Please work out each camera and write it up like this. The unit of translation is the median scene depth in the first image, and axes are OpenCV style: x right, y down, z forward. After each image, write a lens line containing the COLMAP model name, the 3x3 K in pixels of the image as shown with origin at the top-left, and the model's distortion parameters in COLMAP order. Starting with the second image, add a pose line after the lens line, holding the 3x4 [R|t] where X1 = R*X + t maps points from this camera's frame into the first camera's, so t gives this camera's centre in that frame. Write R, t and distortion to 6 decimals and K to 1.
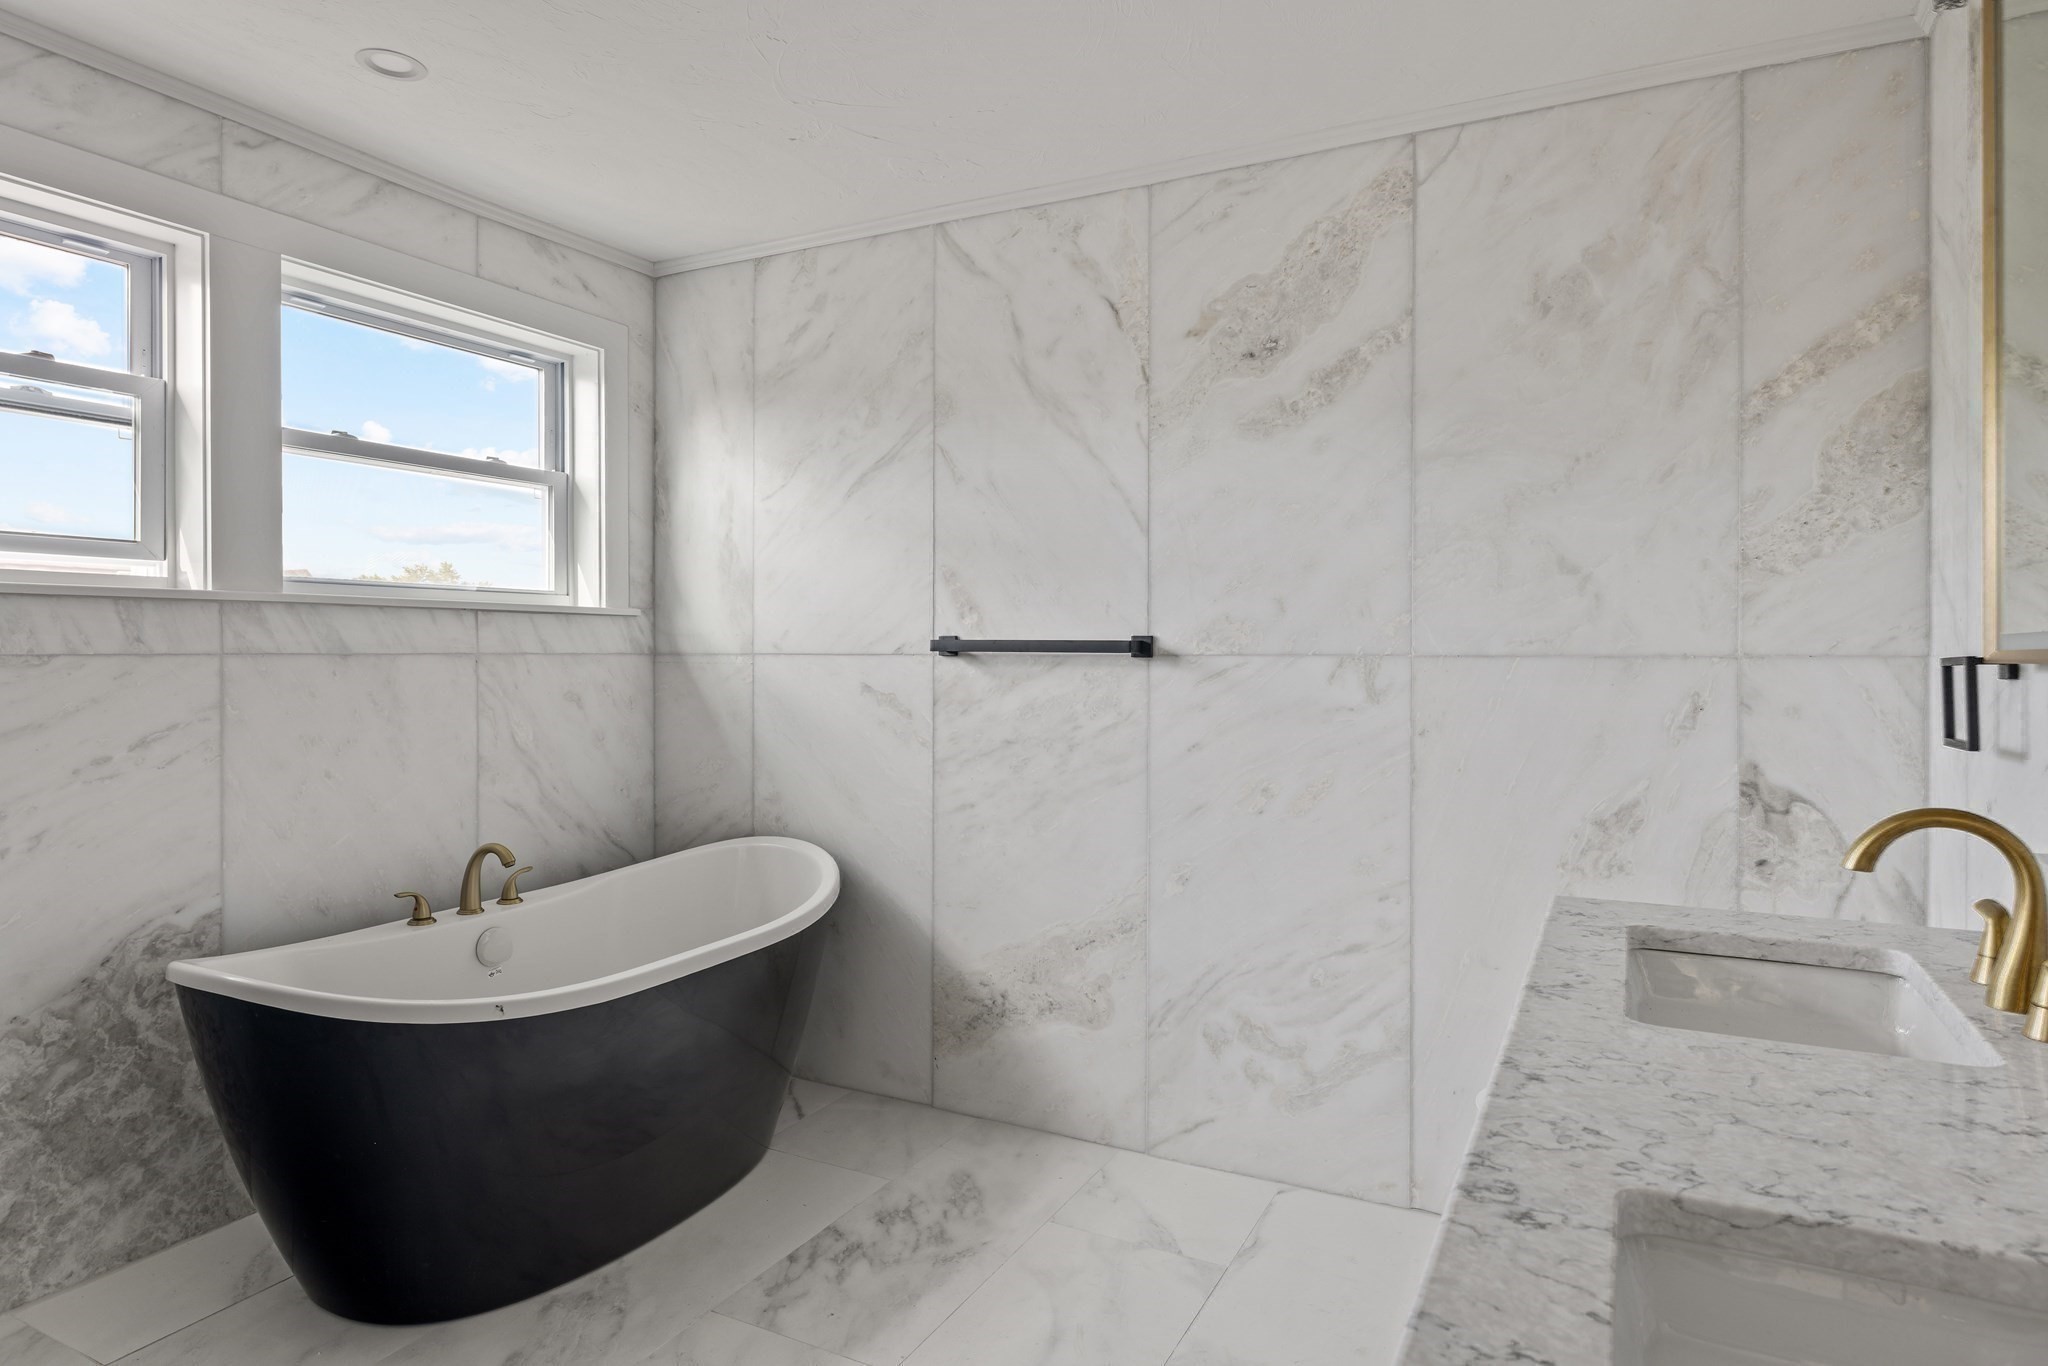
lens RADIAL K [[1164.2, 0, 1032.0], [0, 1164.2, 660.7], [0, 0, 1]] dist [0.000559, -0.001477]
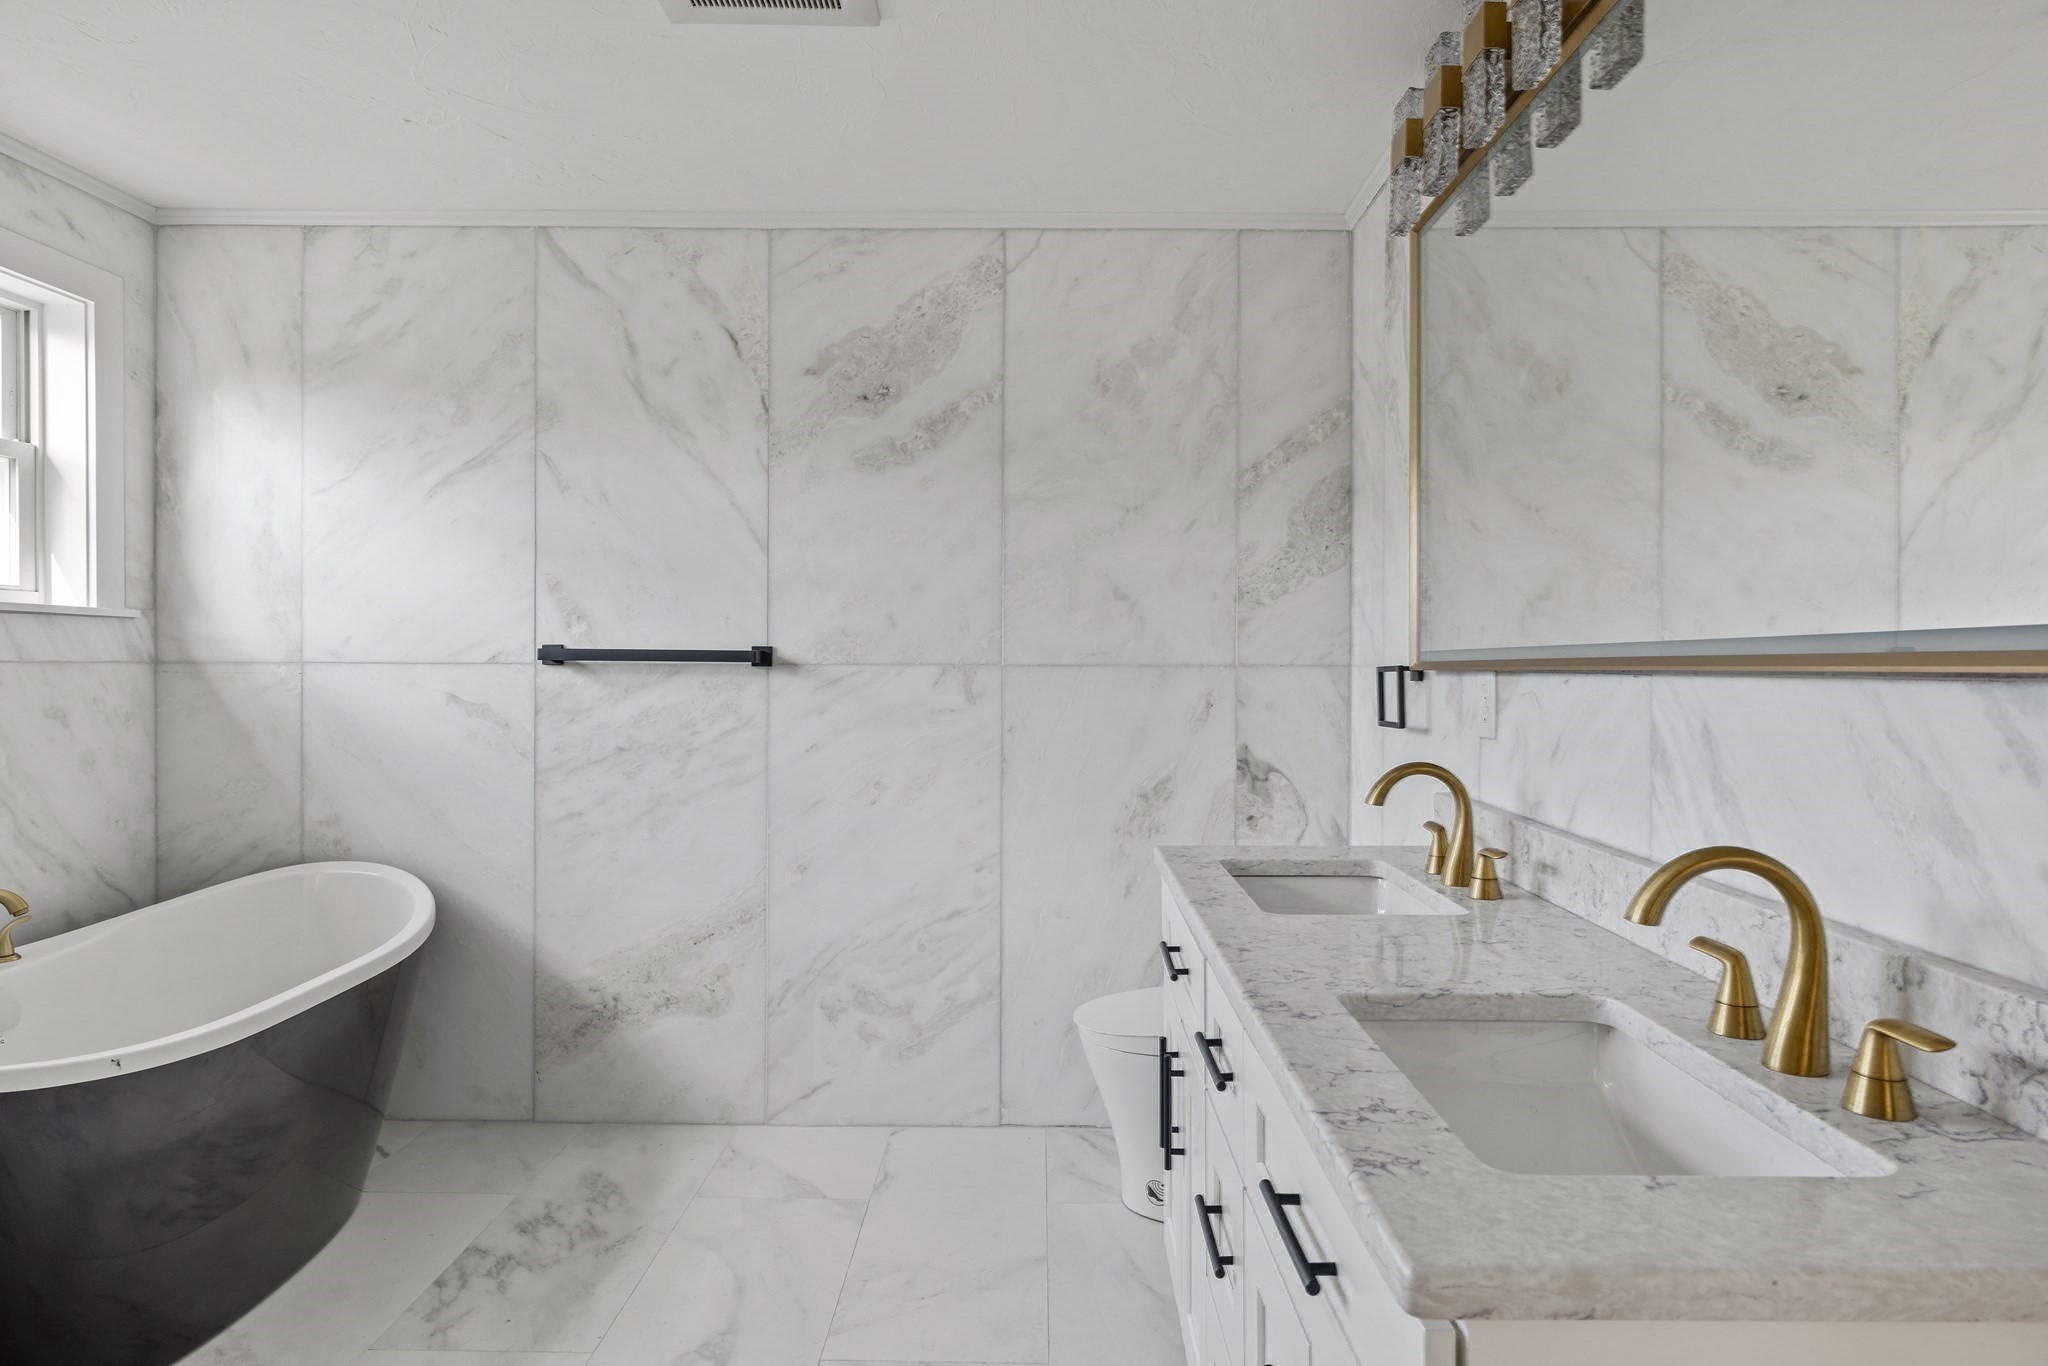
lens RADIAL K [[1160.0, 0, 1018.2], [0, 1160.0, 678.2], [0, 0, 1]] dist [0.001422, -0.002047]
pose [[0.894421, -0.004154, 0.447207, -0.185111], [0.001056, 0.999974, 0.007176, 0.000725], [-0.447225, -0.005946, 0.894402, -0.072570]]
